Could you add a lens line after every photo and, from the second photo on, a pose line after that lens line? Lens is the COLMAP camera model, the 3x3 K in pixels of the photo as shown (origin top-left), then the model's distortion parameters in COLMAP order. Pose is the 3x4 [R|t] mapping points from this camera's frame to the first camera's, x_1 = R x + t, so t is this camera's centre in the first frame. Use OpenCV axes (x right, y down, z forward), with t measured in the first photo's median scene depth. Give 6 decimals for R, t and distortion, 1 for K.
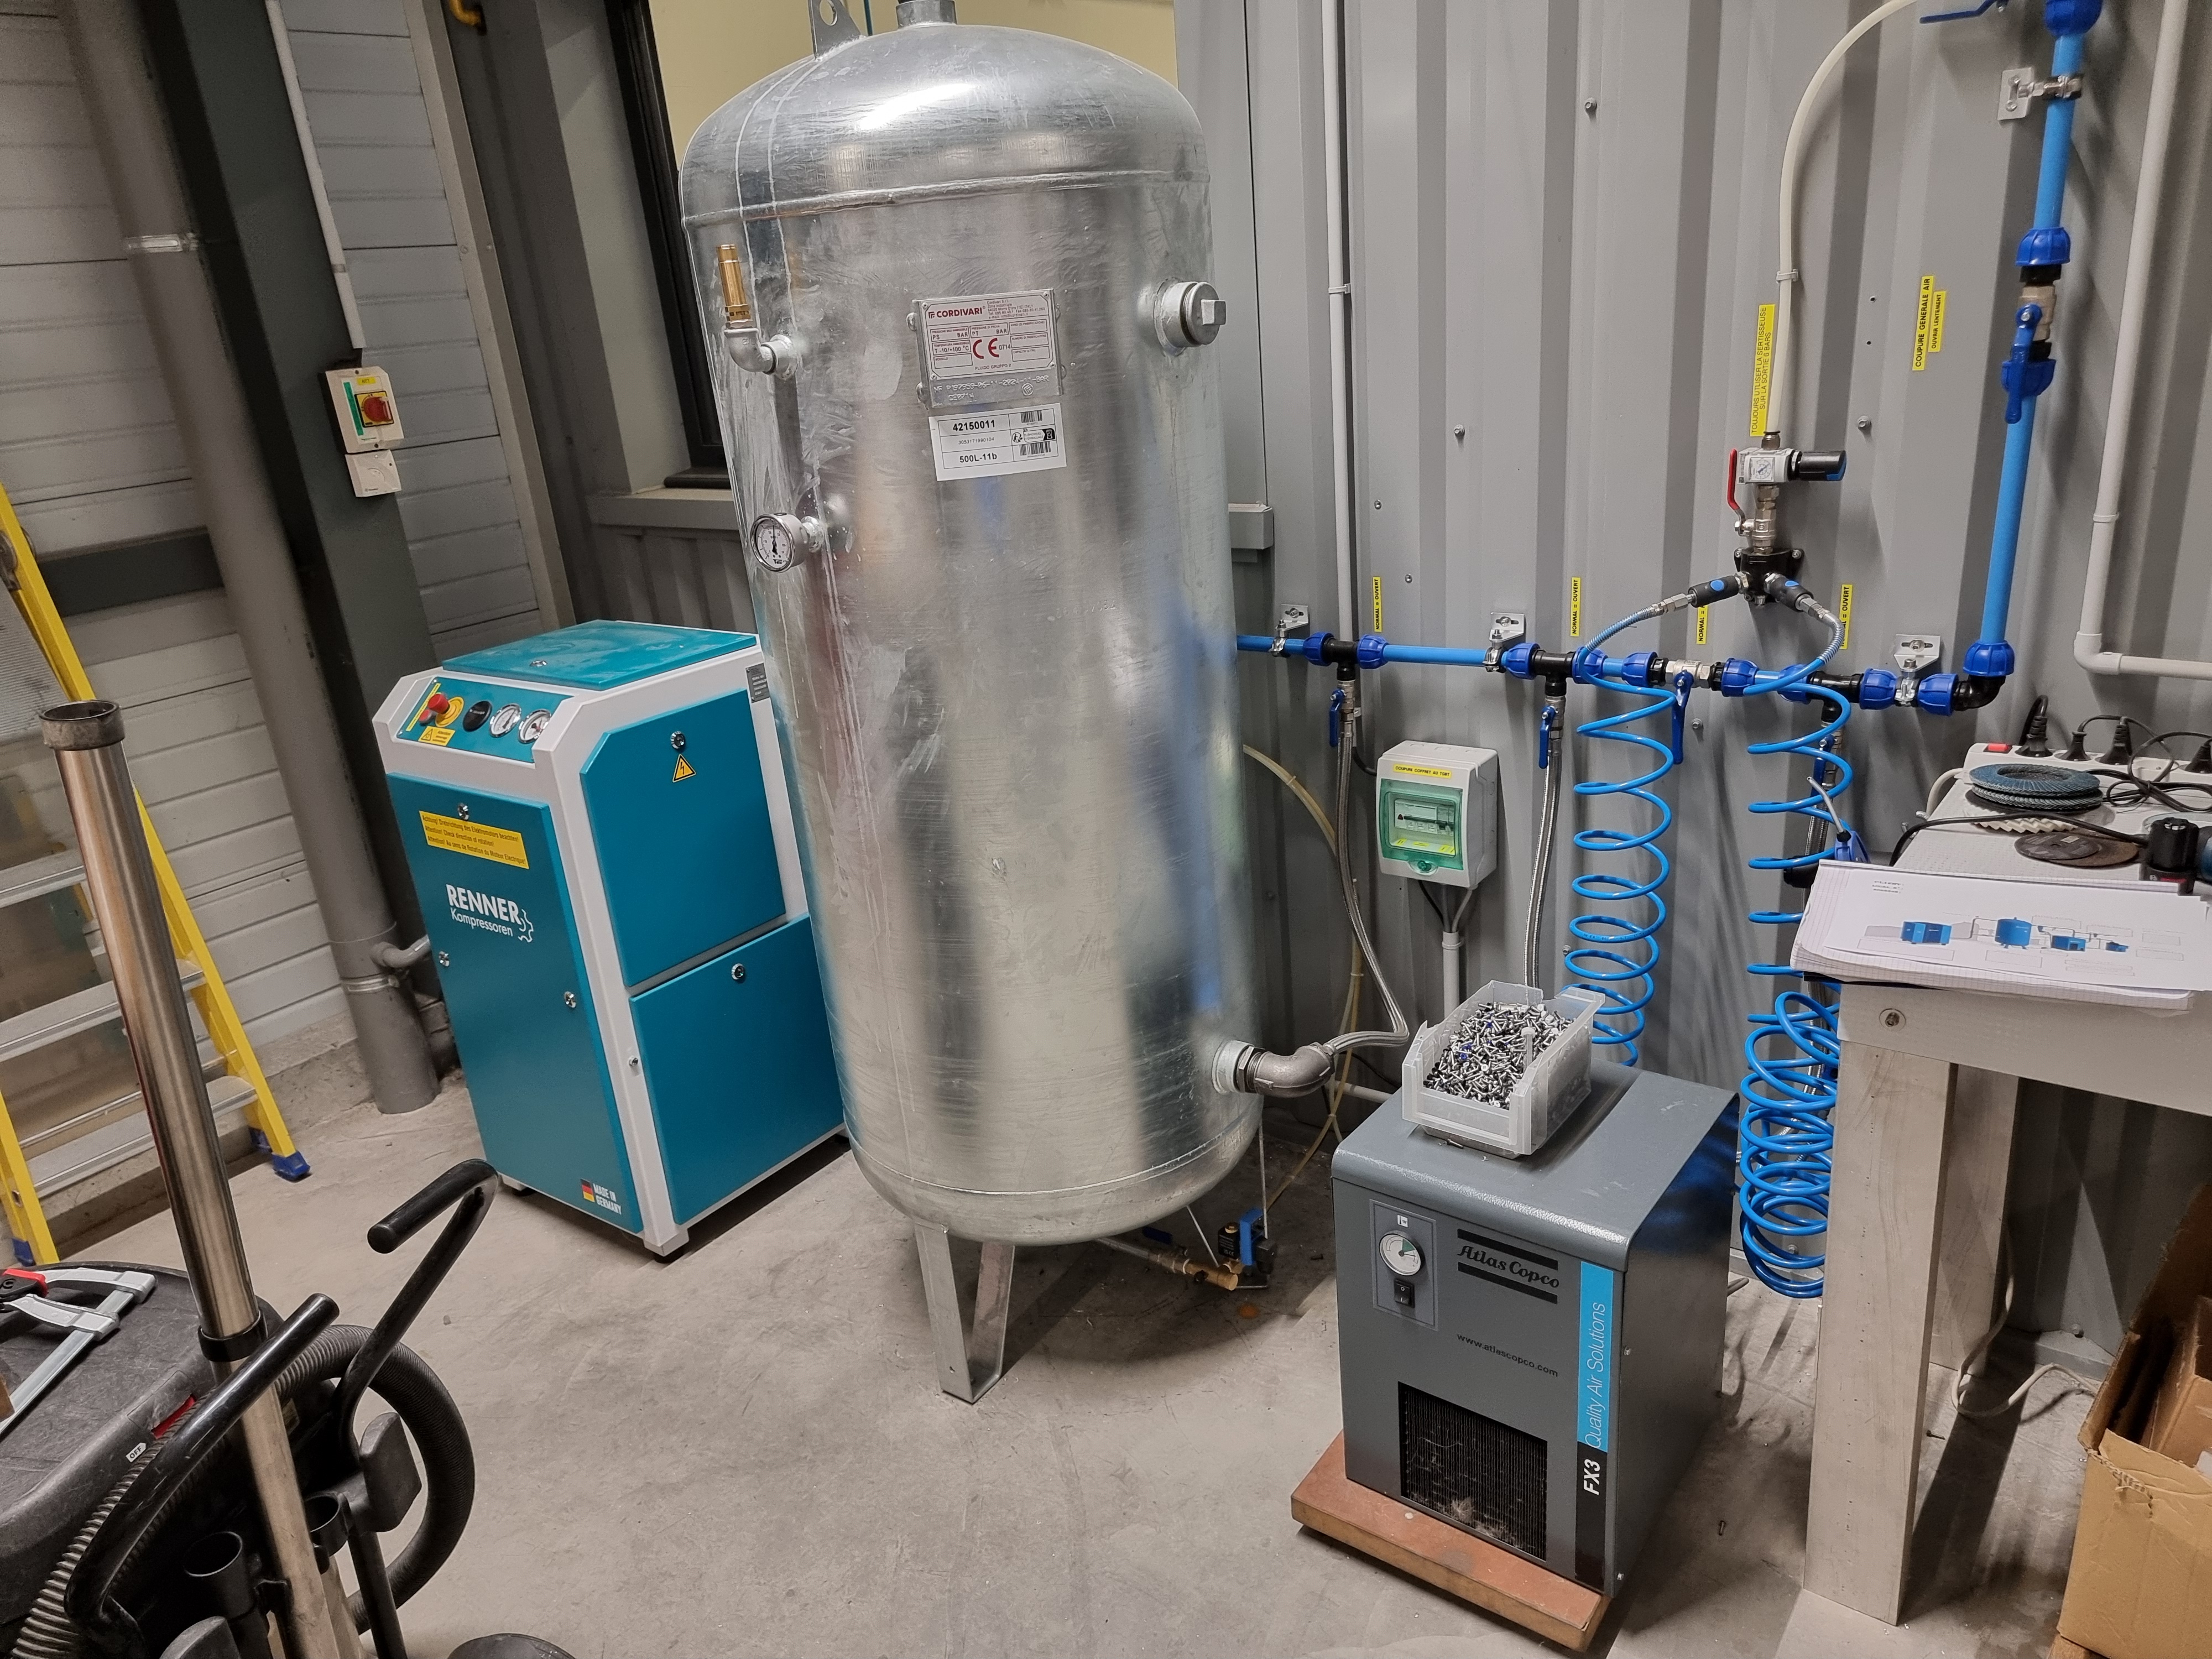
lens RADIAL K [[1457.1, 0, 1119.7], [0, 1457.1, 835.6], [0, 0, 1]] dist [0.028005, -0.002666]
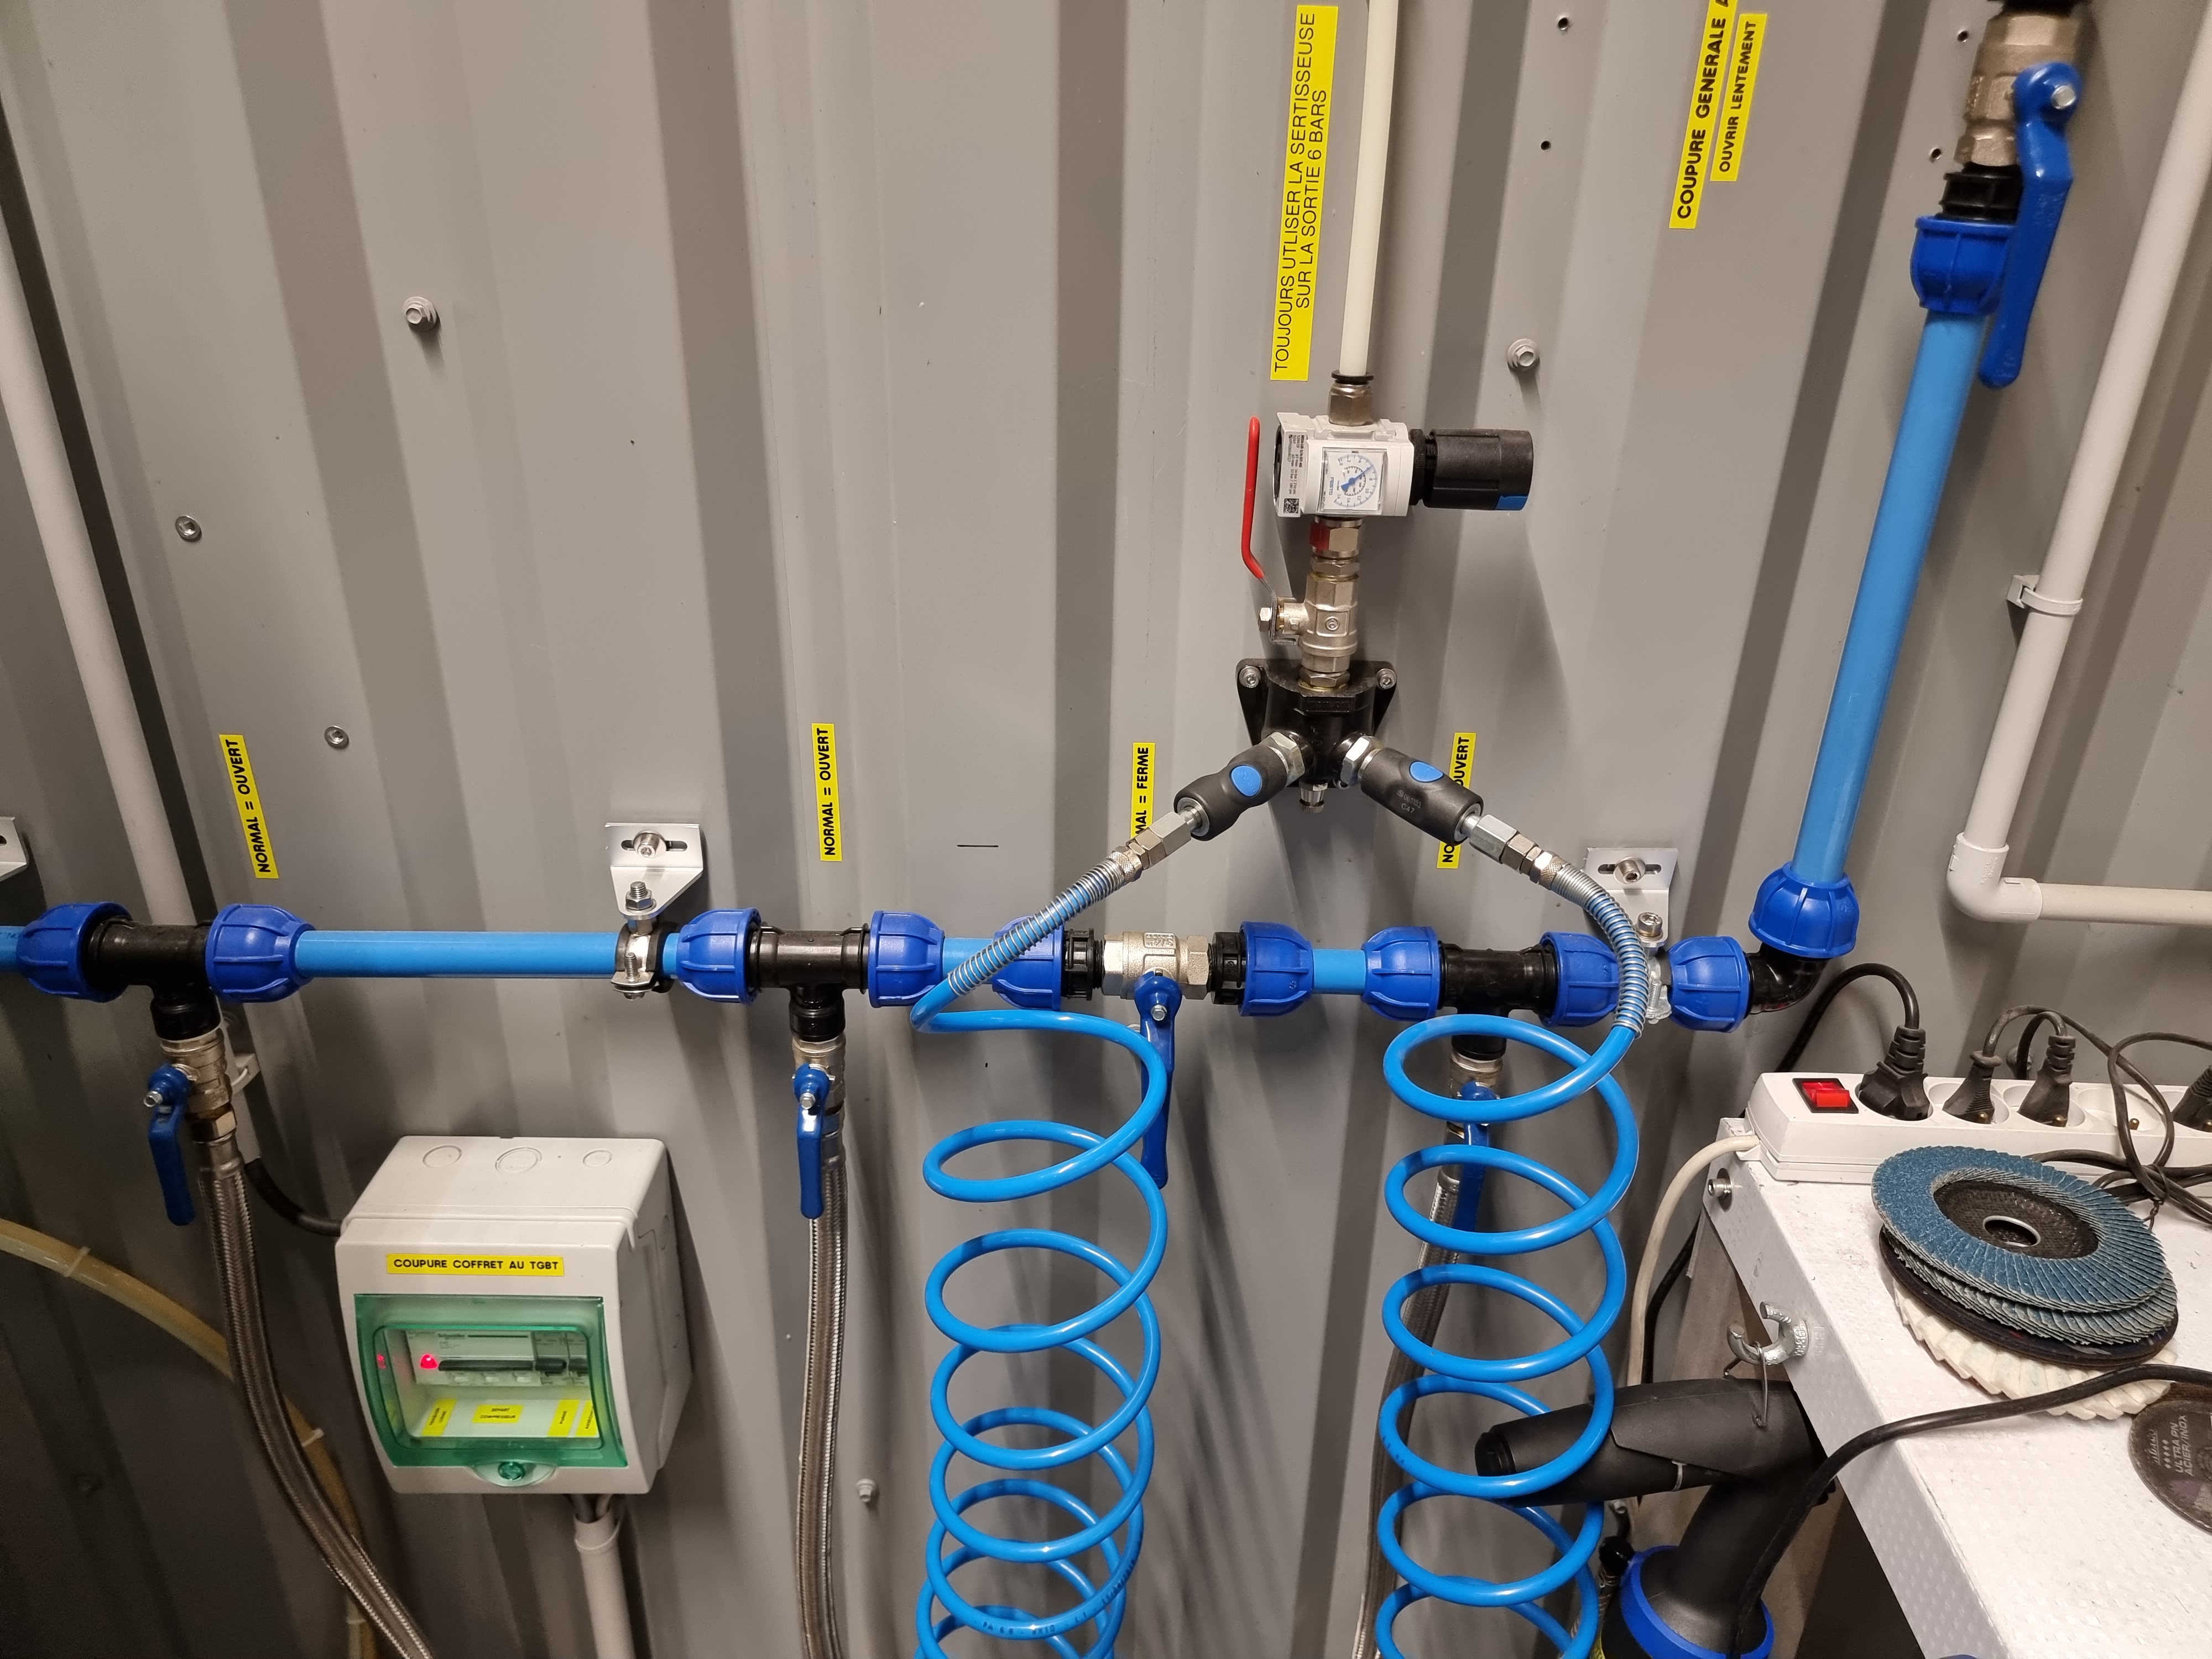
lens RADIAL K [[1457.1, 0, 1119.7], [0, 1457.1, 835.6], [0, 0, 1]] dist [0.028005, -0.002666]
pose [[0.774230, -0.166934, 0.610492, 0.129060], [0.124009, 0.985904, 0.112318, -0.175996], [-0.620636, -0.011254, 0.784018, 0.629906]]
